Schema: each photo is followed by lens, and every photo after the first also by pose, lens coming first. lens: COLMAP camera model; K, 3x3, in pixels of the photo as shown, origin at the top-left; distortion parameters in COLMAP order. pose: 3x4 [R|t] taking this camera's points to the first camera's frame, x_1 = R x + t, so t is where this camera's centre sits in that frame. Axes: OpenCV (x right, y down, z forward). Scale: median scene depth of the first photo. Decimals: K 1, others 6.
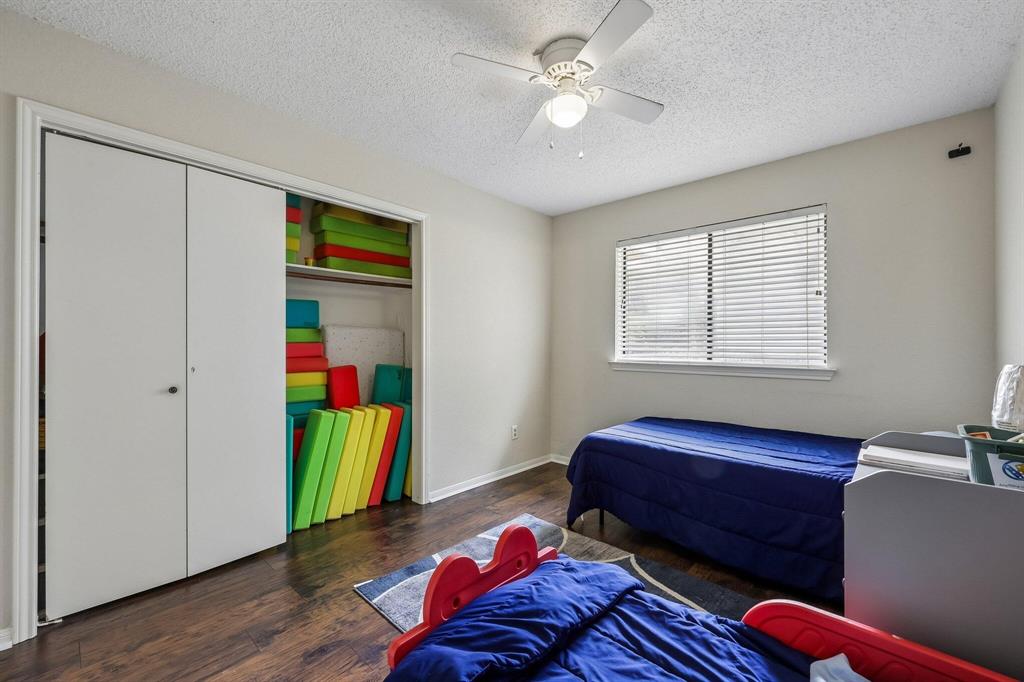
lens RADIAL K [[415.6, 0, 512.0], [0, 415.6, 341.0], [0, 0, 1]] dist [0.001996, 0.000297]
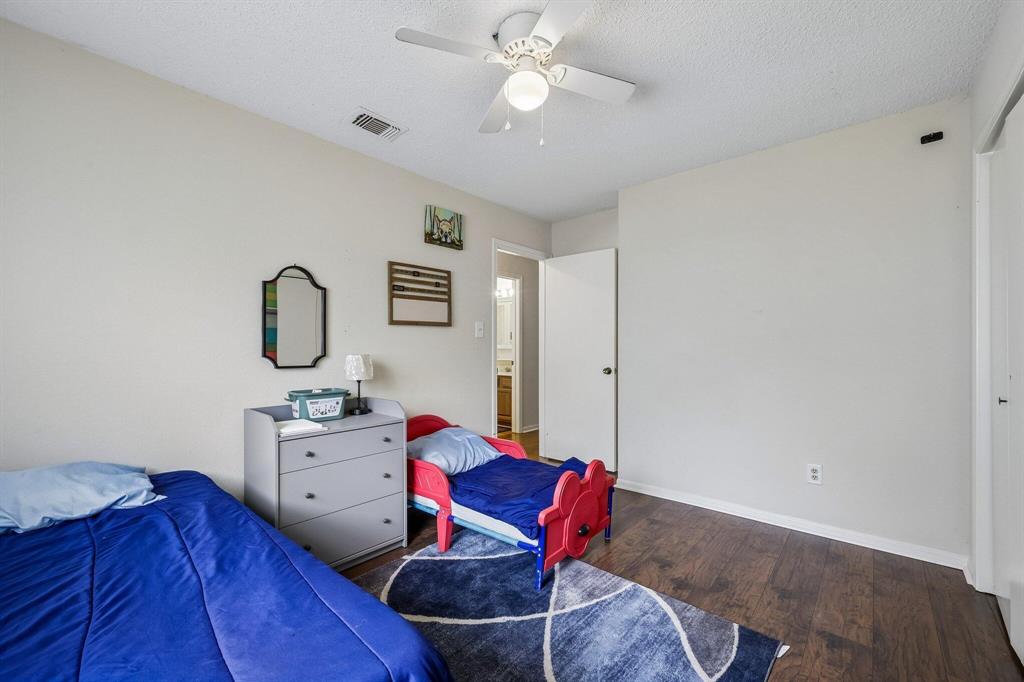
lens RADIAL K [[415.6, 0, 512.0], [0, 415.6, 341.0], [0, 0, 1]] dist [0.001996, 0.000297]
pose [[-0.999888, 0.000394, -0.014975, 0.129791], [0.000624, 0.999882, -0.015376, 0.006466], [0.014967, -0.015384, -0.999770, 1.388414]]
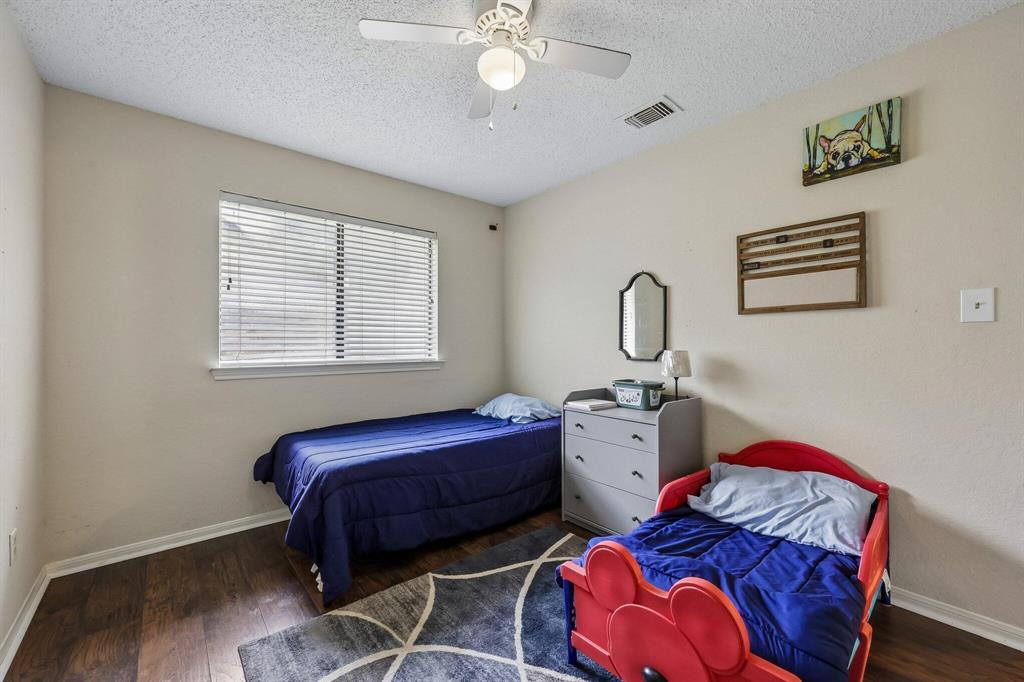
lens RADIAL K [[415.6, 0, 512.0], [0, 415.6, 341.0], [0, 0, 1]] dist [0.001996, 0.000297]
pose [[0.129884, 0.002916, 0.991525, -0.518656], [-0.006989, 0.999974, -0.002026, 0.006797], [-0.991505, -0.006666, 0.129901, 0.625584]]
